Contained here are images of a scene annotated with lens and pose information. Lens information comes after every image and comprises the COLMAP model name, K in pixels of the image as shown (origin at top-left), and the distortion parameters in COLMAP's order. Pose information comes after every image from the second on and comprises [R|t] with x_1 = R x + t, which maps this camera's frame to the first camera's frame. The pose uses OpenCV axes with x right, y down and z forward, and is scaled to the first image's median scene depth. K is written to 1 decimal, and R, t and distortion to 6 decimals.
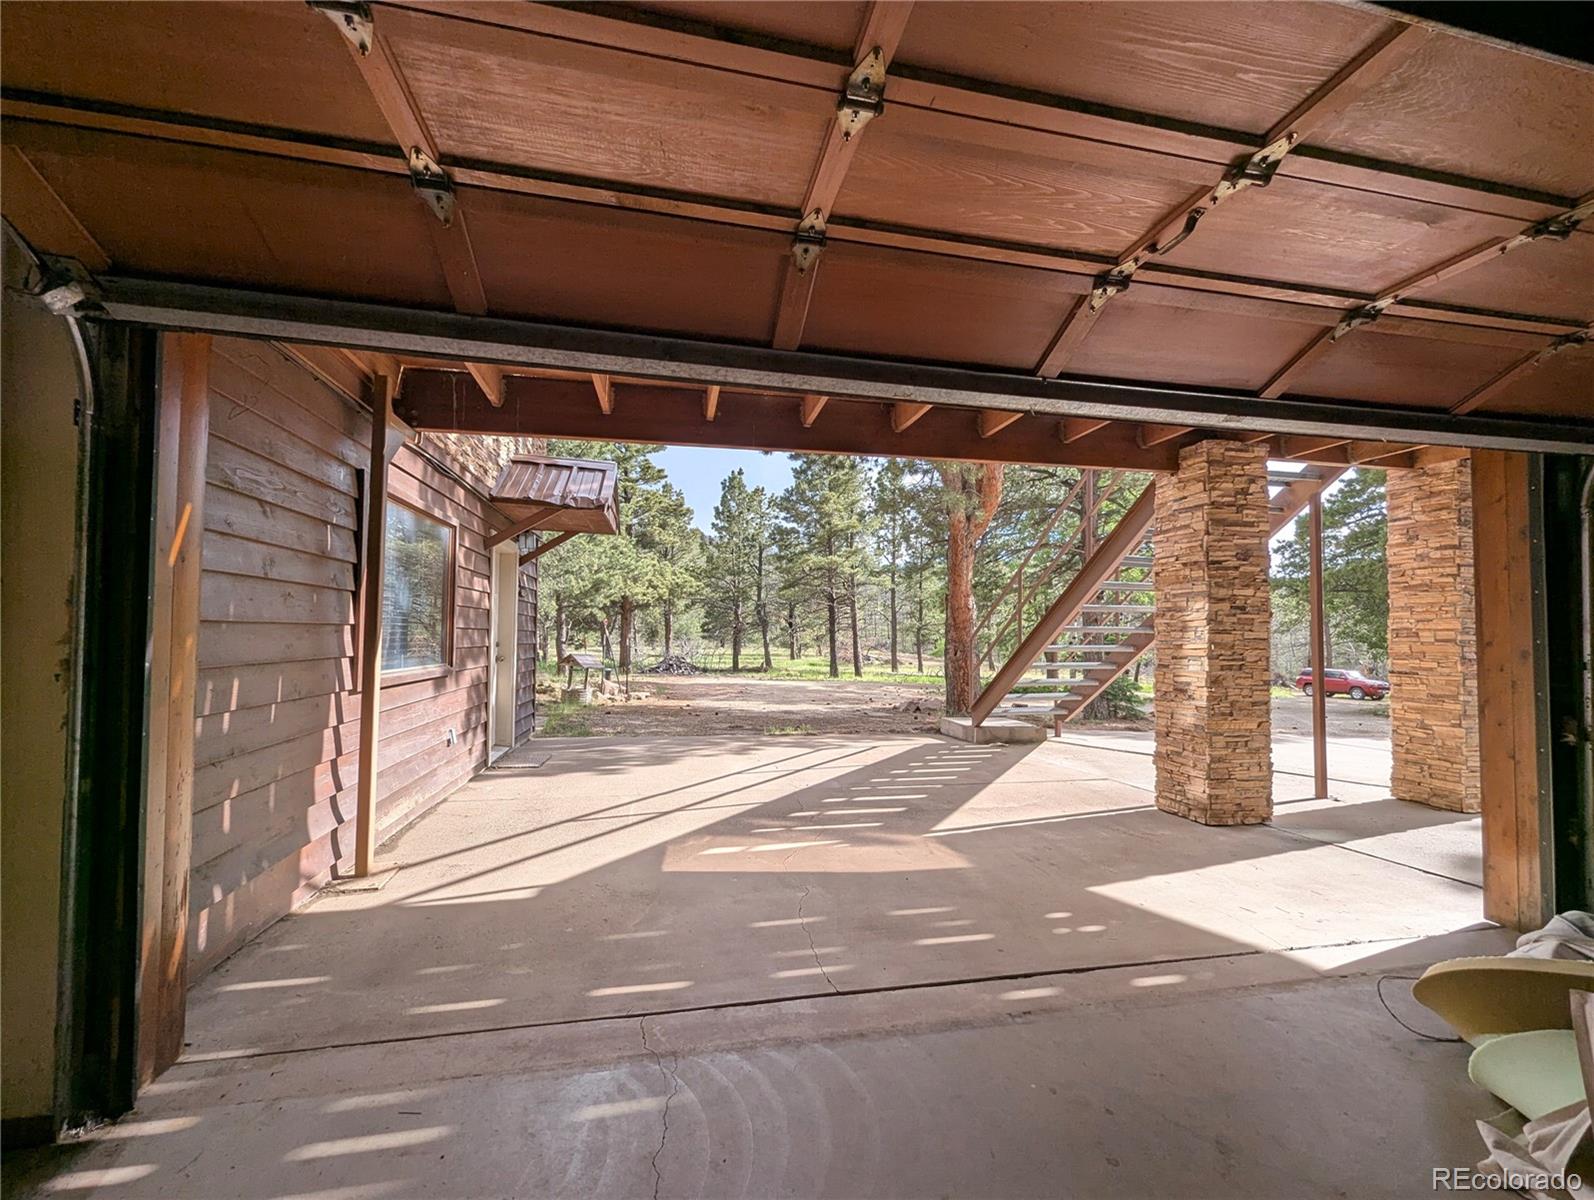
lens RADIAL K [[668.7, 0, 802.6], [0, 668.7, 613.8], [0, 0, 1]] dist [-0.000042, 0.000214]
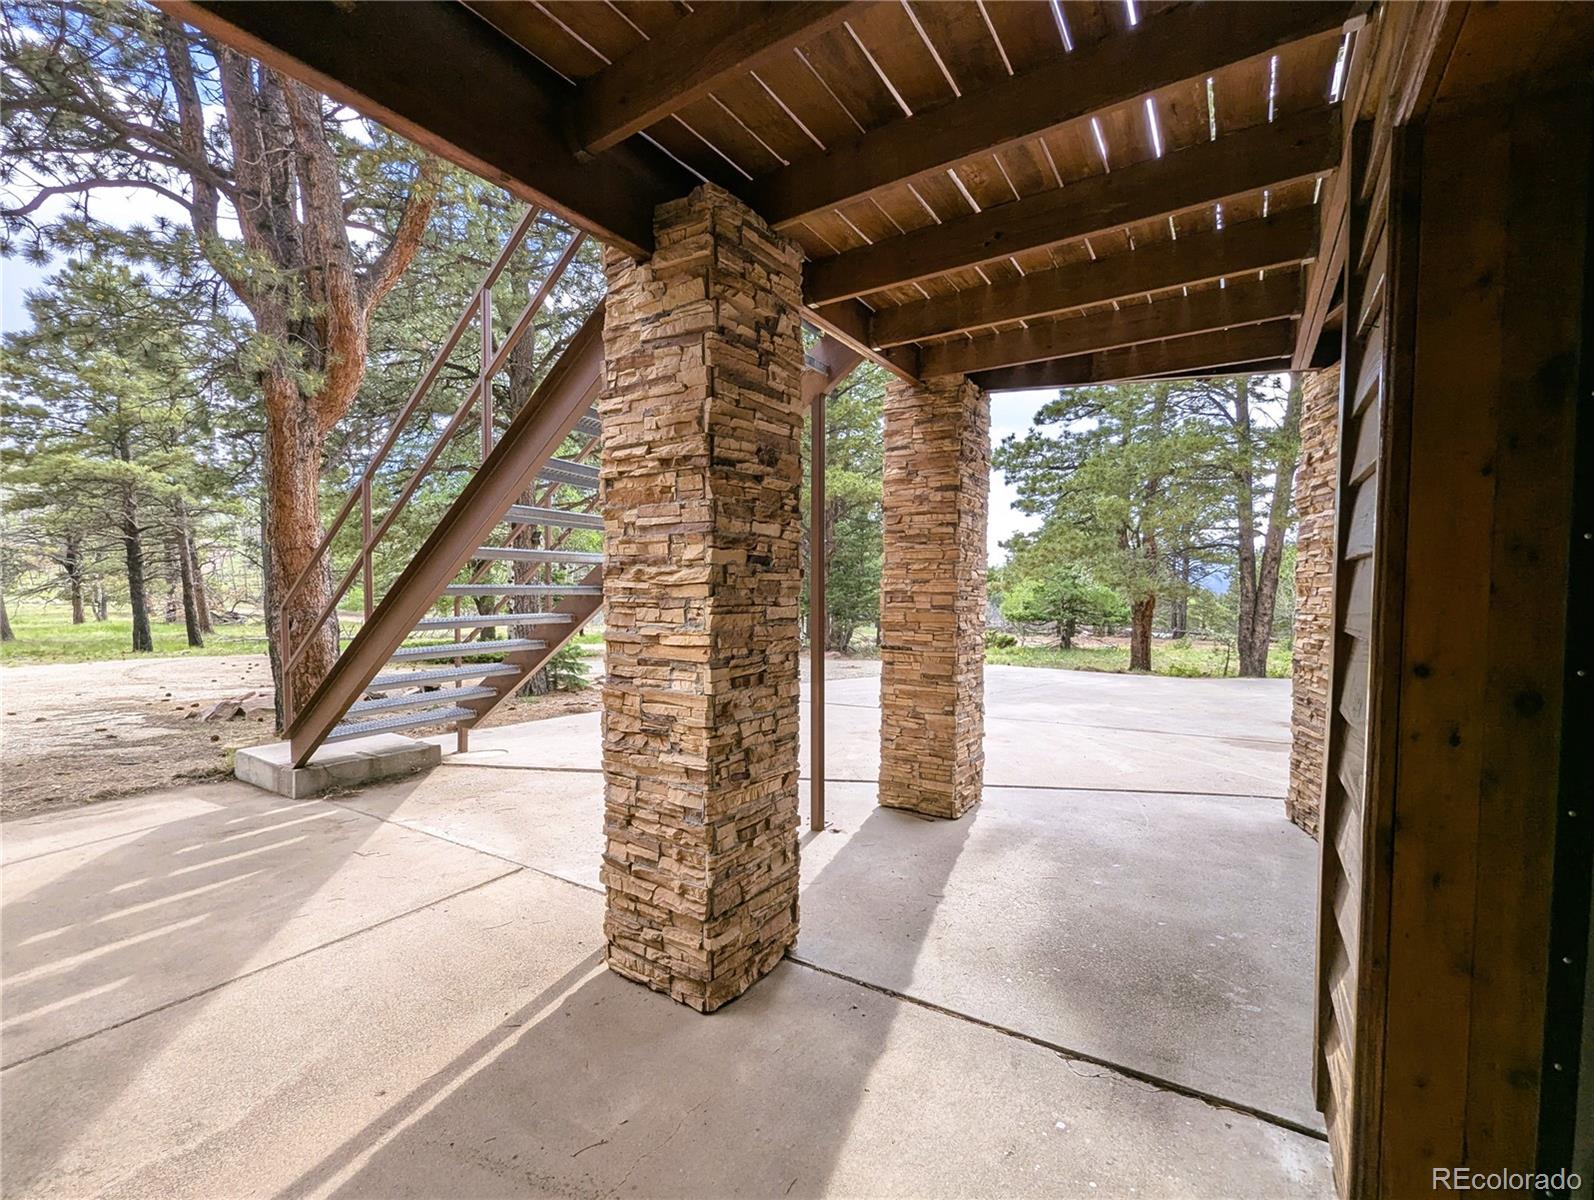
lens RADIAL K [[668.7, 0, 802.6], [0, 668.7, 614.7], [0, 0, 1]] dist [-0.000042, 0.000214]
pose [[0.710517, -0.034884, 0.702815, 0.305729], [-0.021720, 0.997207, 0.071453, -0.004042], [-0.703345, -0.066034, 0.707775, 0.589054]]
